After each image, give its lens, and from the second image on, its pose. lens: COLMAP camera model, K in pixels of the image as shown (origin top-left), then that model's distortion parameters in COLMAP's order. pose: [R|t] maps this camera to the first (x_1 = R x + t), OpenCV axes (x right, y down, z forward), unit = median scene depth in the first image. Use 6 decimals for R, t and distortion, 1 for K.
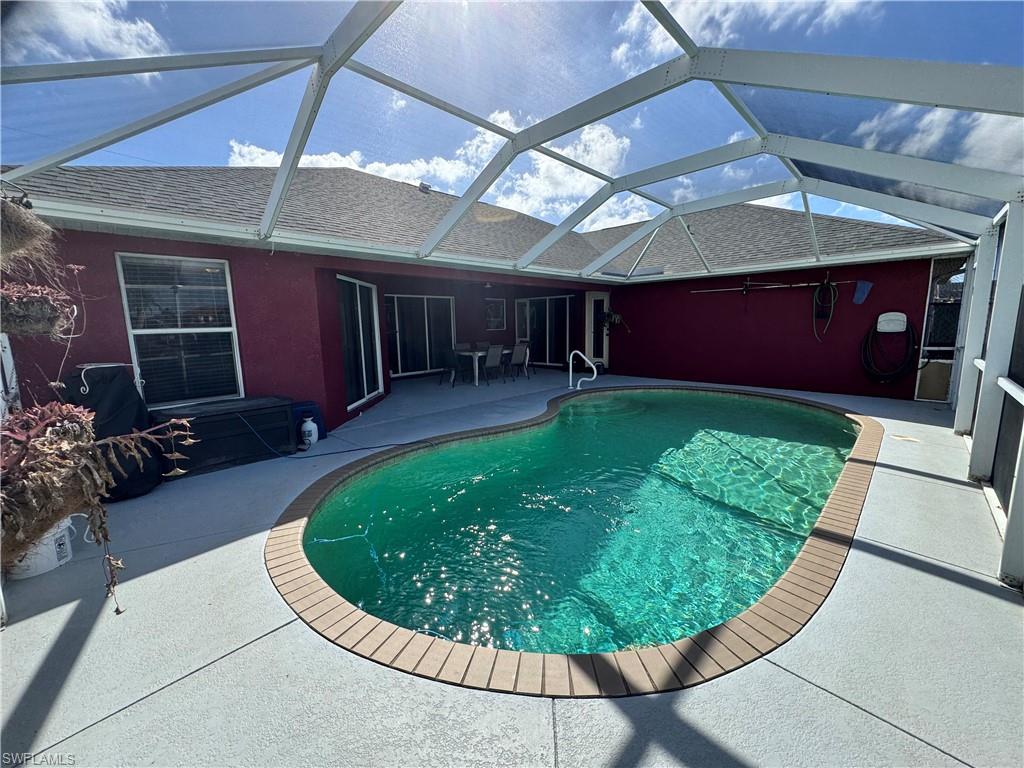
lens RADIAL K [[410.2, 0, 511.4], [0, 410.2, 384.0], [0, 0, 1]] dist [-0.002550, -0.000258]
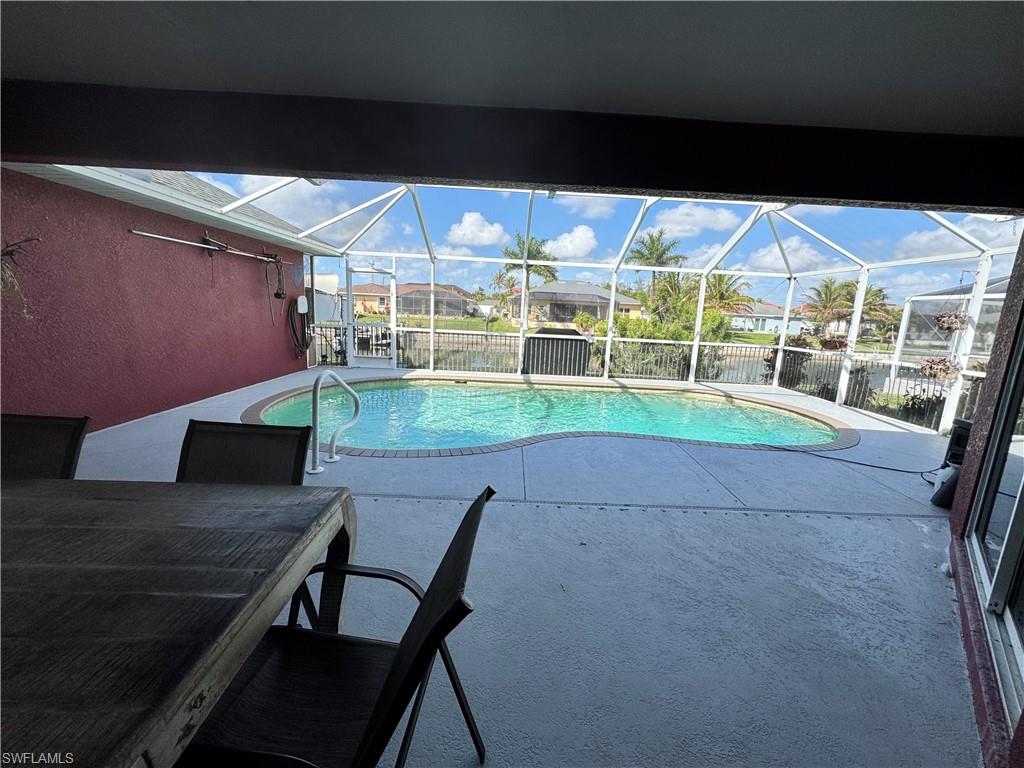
lens RADIAL K [[410.2, 0, 511.4], [0, 410.2, 384.0], [0, 0, 1]] dist [-0.002550, -0.000258]
pose [[-0.715028, -0.138586, 0.685221, -0.289496], [0.070856, 0.960740, 0.268249, -0.193206], [-0.695496, 0.240357, -0.677137, 1.358613]]
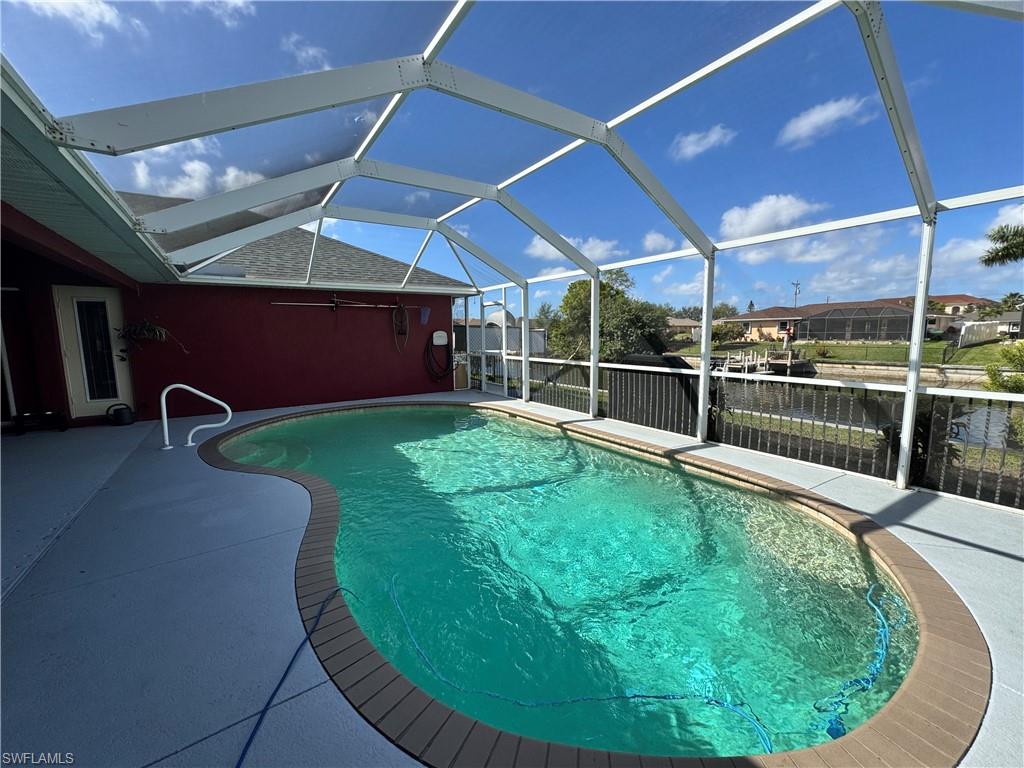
lens RADIAL K [[410.2, 0, 511.4], [0, 410.2, 384.0], [0, 0, 1]] dist [-0.002550, -0.000258]
pose [[0.195143, -0.106821, 0.974940, -0.397205], [0.153412, 0.985140, 0.077232, -0.062319], [-0.968702, 0.134496, 0.208631, 0.467189]]
